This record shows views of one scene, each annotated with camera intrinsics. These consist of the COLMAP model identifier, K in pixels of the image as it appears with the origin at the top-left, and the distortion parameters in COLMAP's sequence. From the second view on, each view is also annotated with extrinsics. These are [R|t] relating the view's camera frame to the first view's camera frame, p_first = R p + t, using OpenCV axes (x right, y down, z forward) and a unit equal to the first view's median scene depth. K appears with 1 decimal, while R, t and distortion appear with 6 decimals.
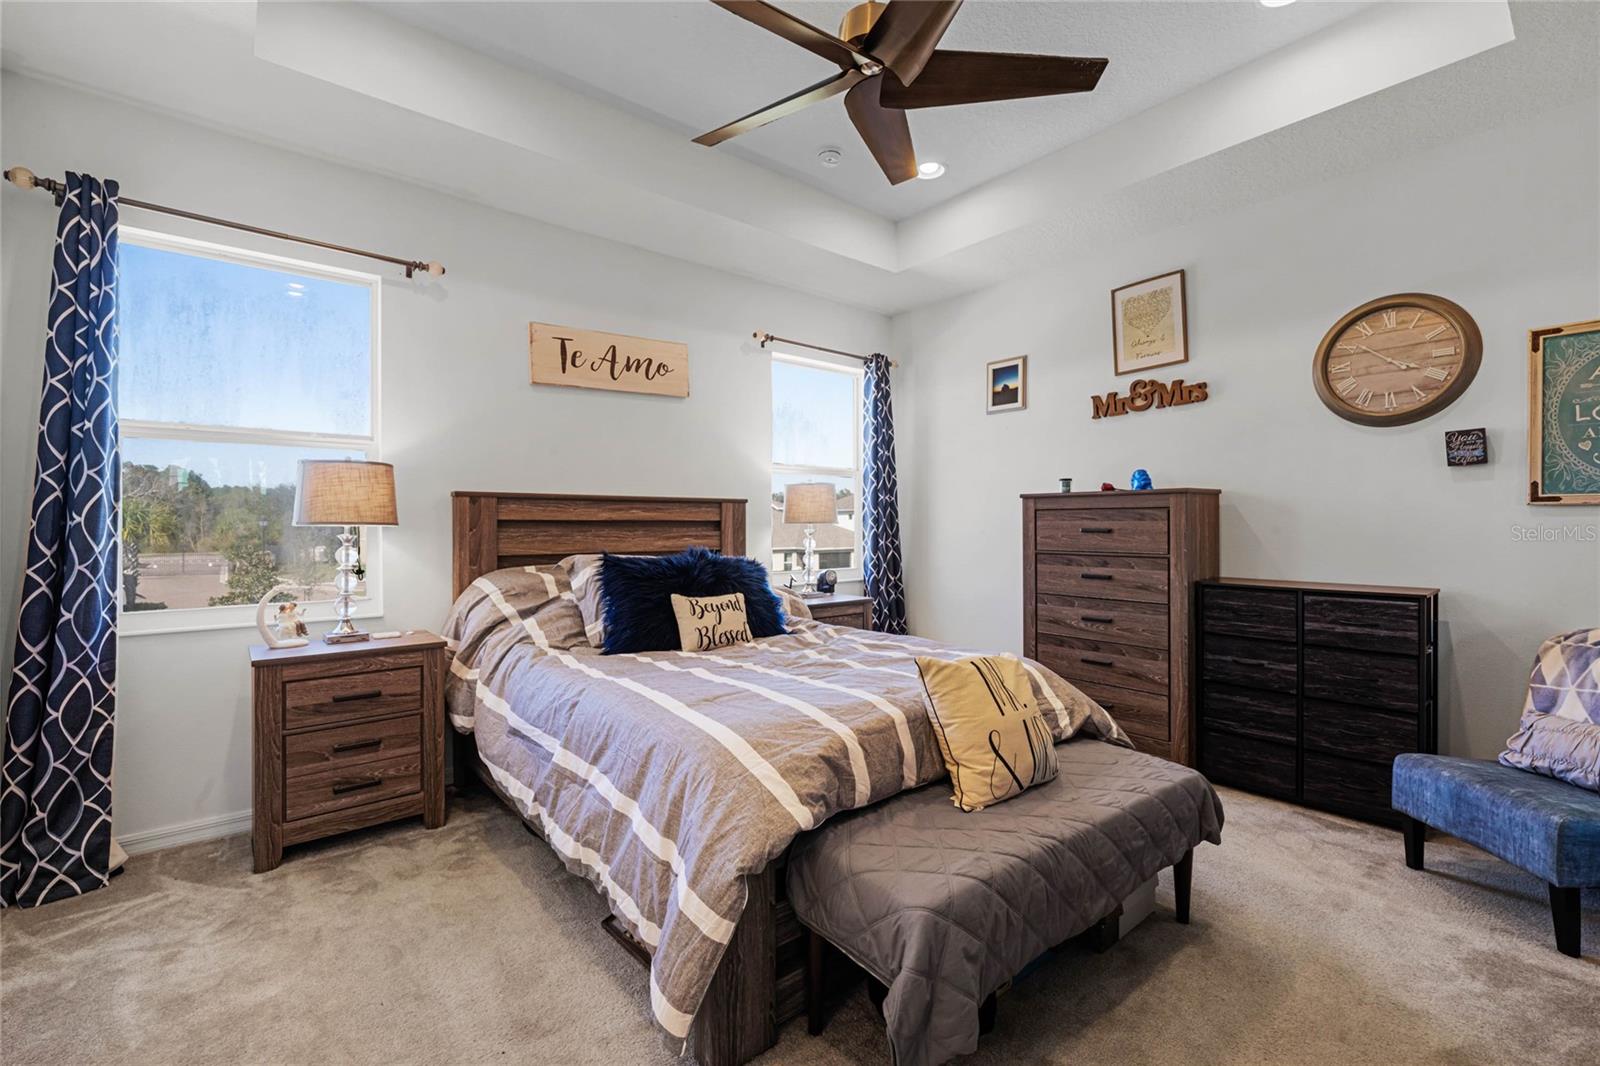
lens RADIAL K [[693.0, 0, 806.2], [0, 693.0, 528.1], [0, 0, 1]] dist [0.001259, -0.000290]
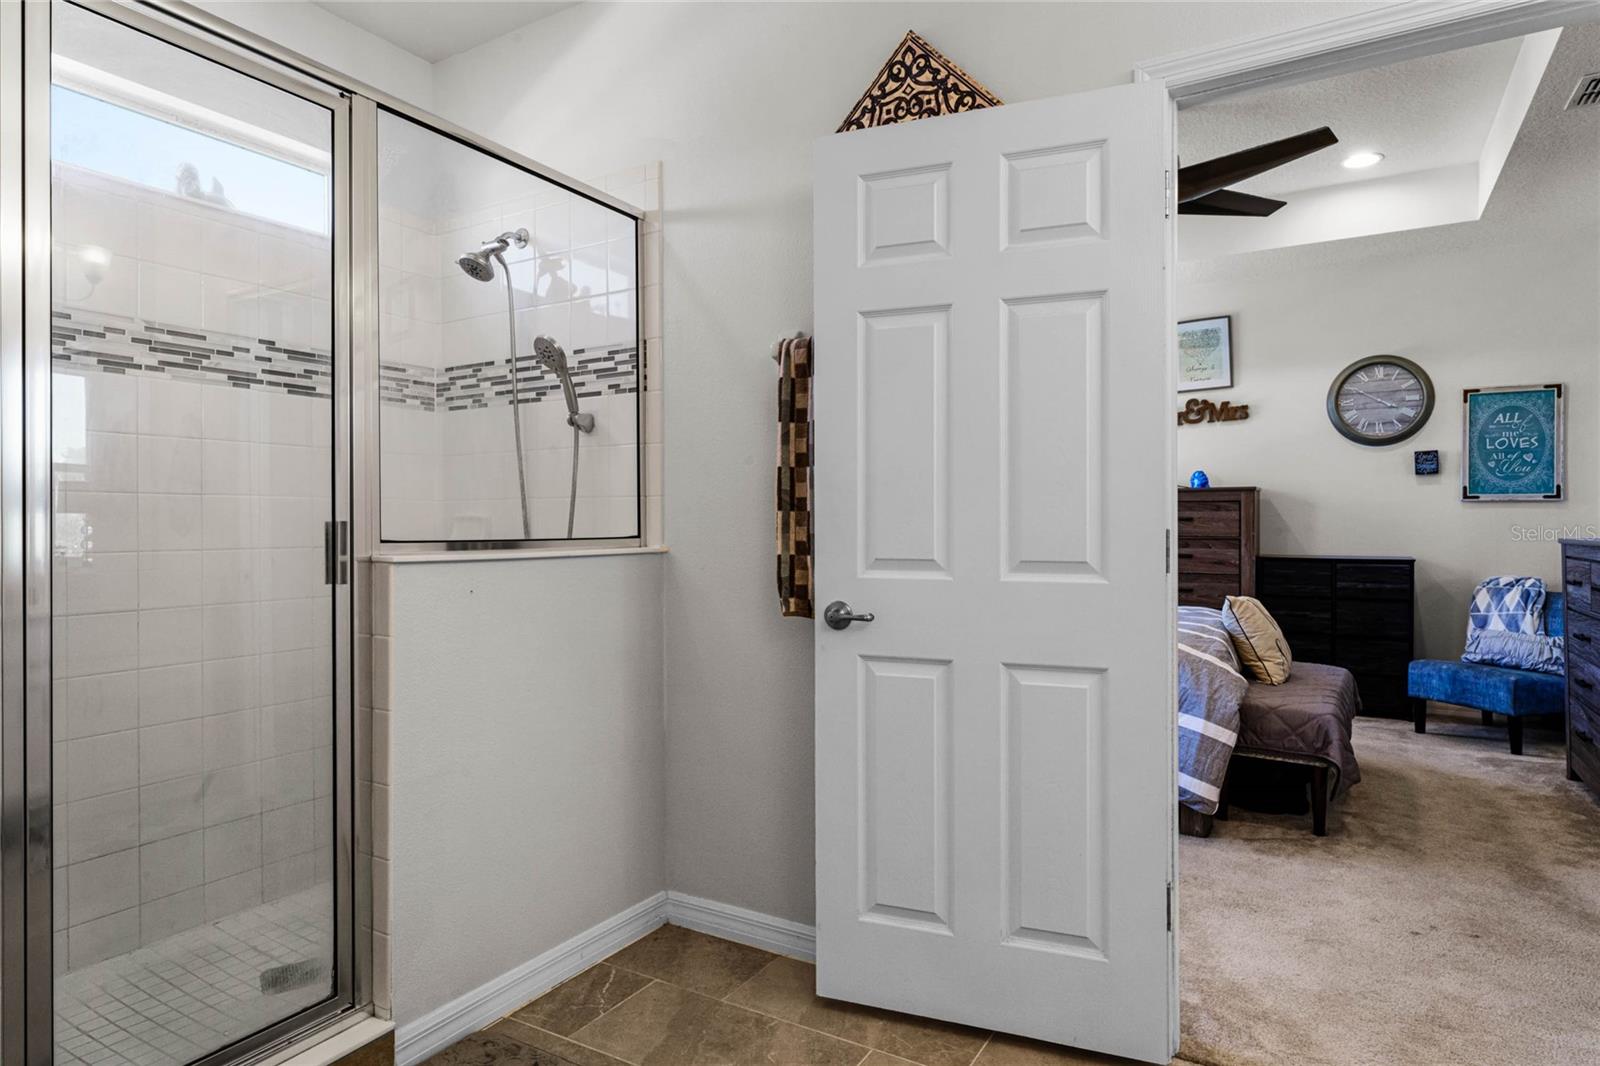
lens RADIAL K [[907.0, 0, 796.7], [0, 907.0, 530.9], [0, 0, 1]] dist [0.004557, 0.001902]
pose [[0.944169, -0.002944, 0.329449, -0.971982], [0.001879, 0.999992, 0.003550, 0.022165], [-0.329456, -0.002732, 0.944167, -0.407624]]
